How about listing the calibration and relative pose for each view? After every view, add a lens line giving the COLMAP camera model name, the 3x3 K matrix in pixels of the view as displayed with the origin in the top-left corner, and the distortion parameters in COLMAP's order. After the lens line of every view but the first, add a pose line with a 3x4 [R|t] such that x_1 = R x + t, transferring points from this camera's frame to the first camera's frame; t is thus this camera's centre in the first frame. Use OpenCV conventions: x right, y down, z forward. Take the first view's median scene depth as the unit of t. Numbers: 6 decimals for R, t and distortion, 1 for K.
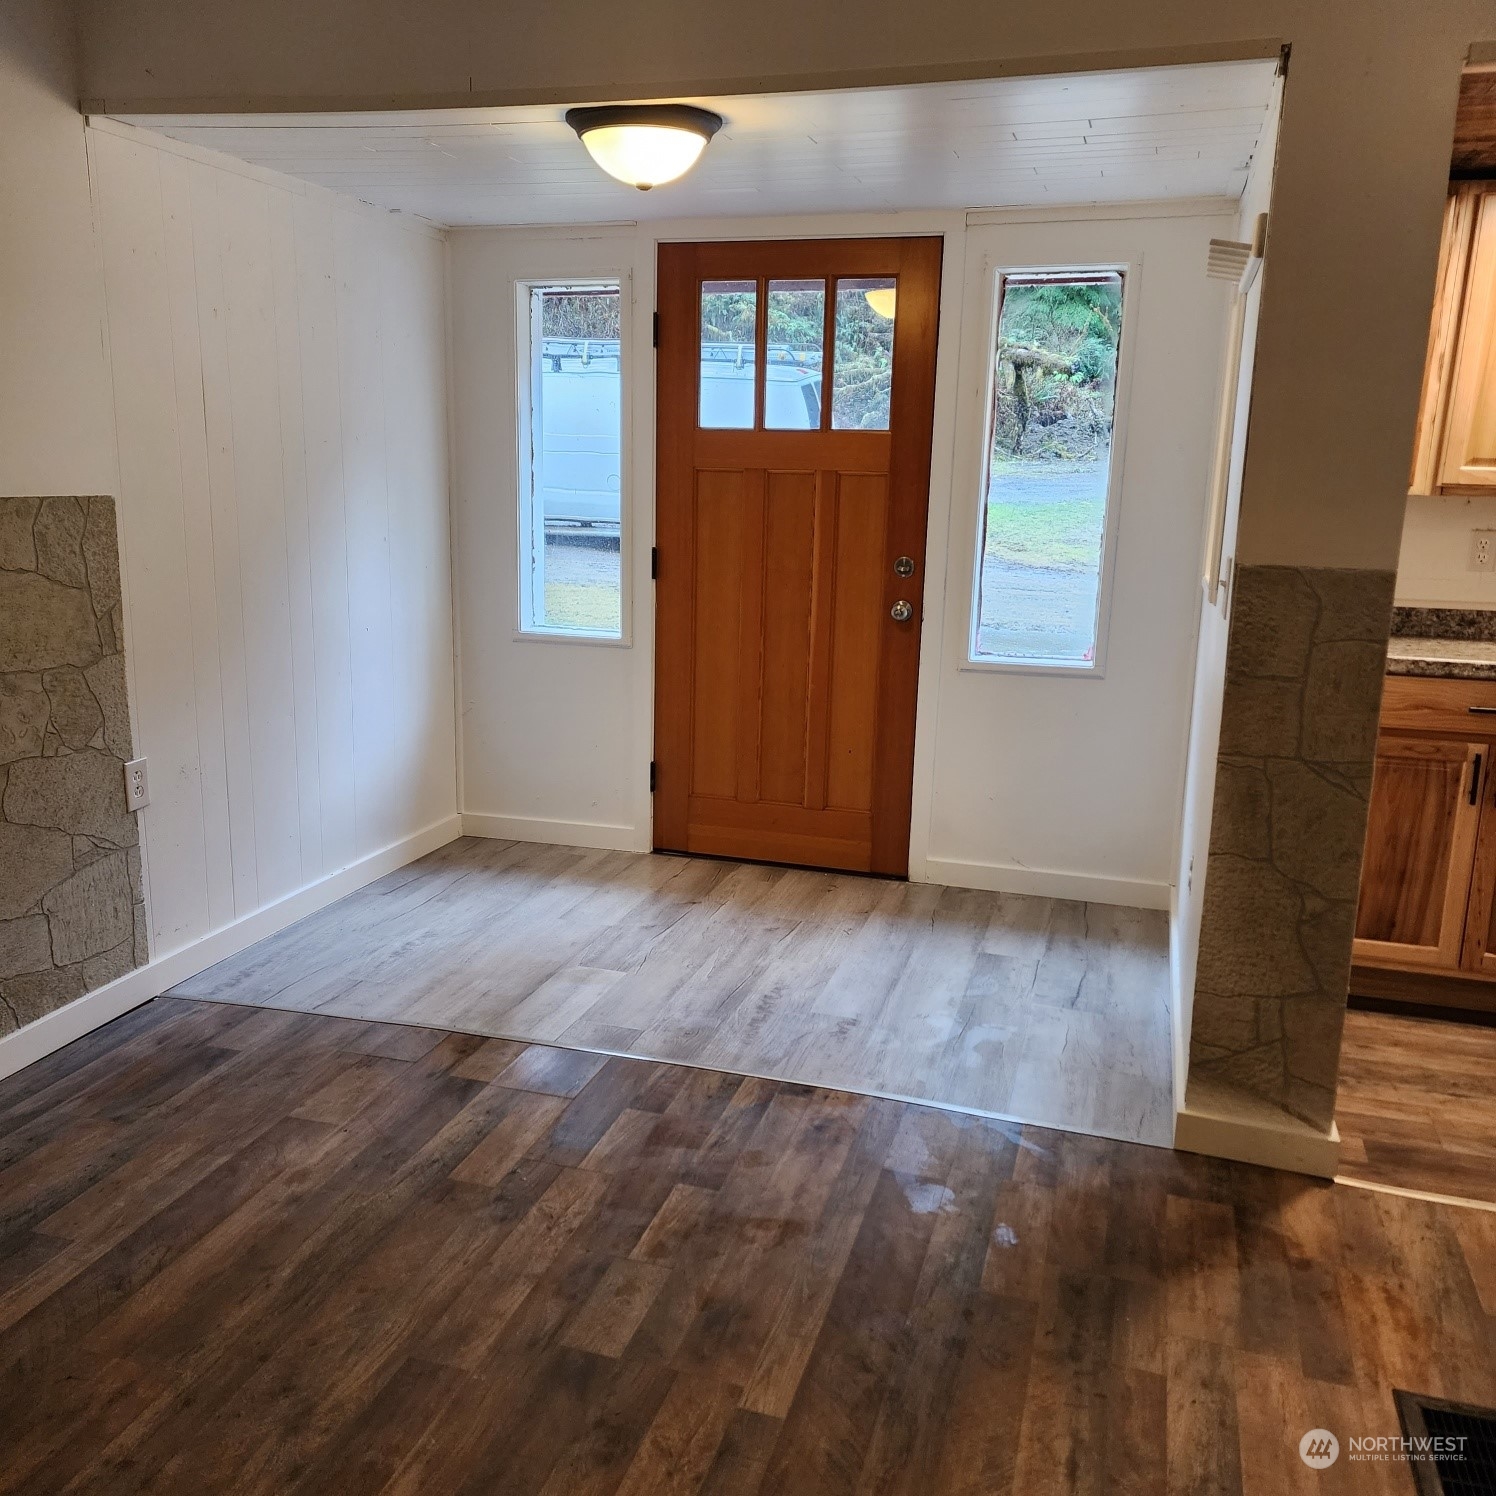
lens RADIAL K [[1331.0, 0, 755.7], [0, 1331.0, 747.5], [0, 0, 1]] dist [0.048712, -0.014133]
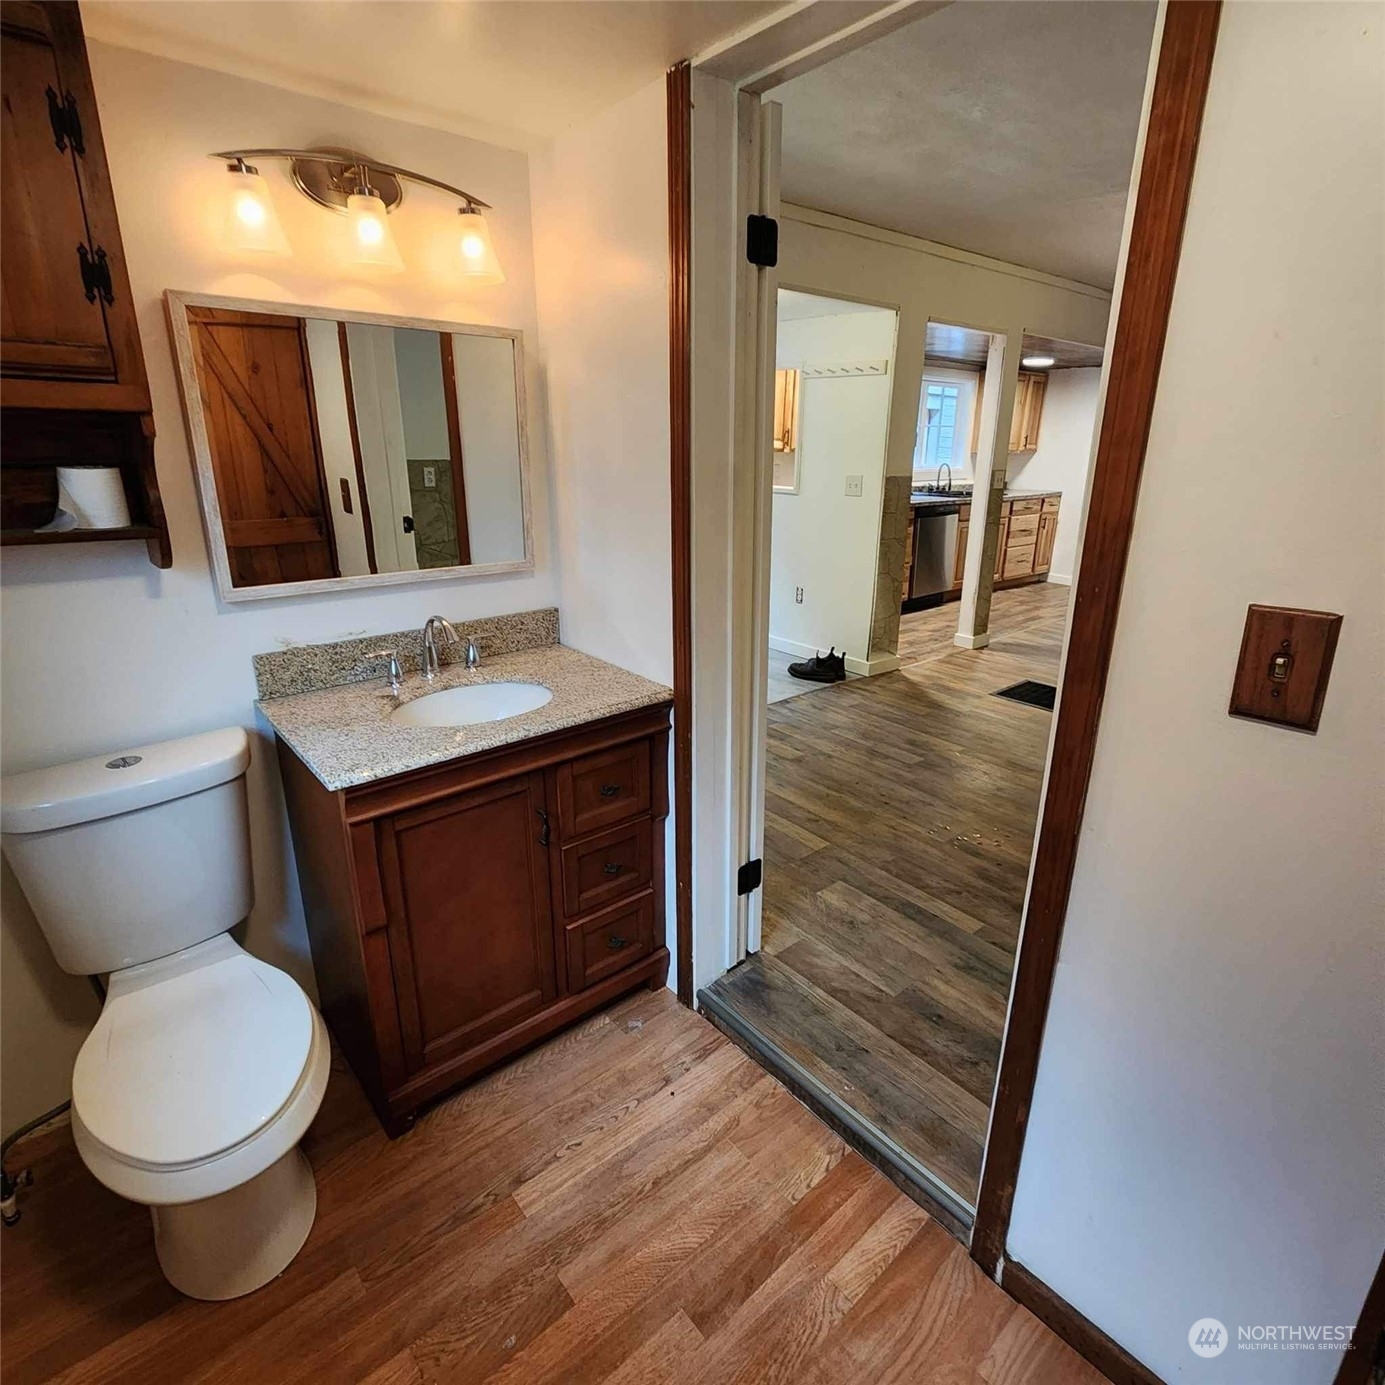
lens RADIAL K [[756.3, 0, 697.6], [0, 756.3, 684.1], [0, 0, 1]] dist [0.005105, -0.003646]
pose [[0.540227, -0.270013, 0.797024, -1.310821], [0.178359, 0.962346, 0.205128, -0.106664], [-0.822401, 0.031340, 0.568045, 0.364838]]
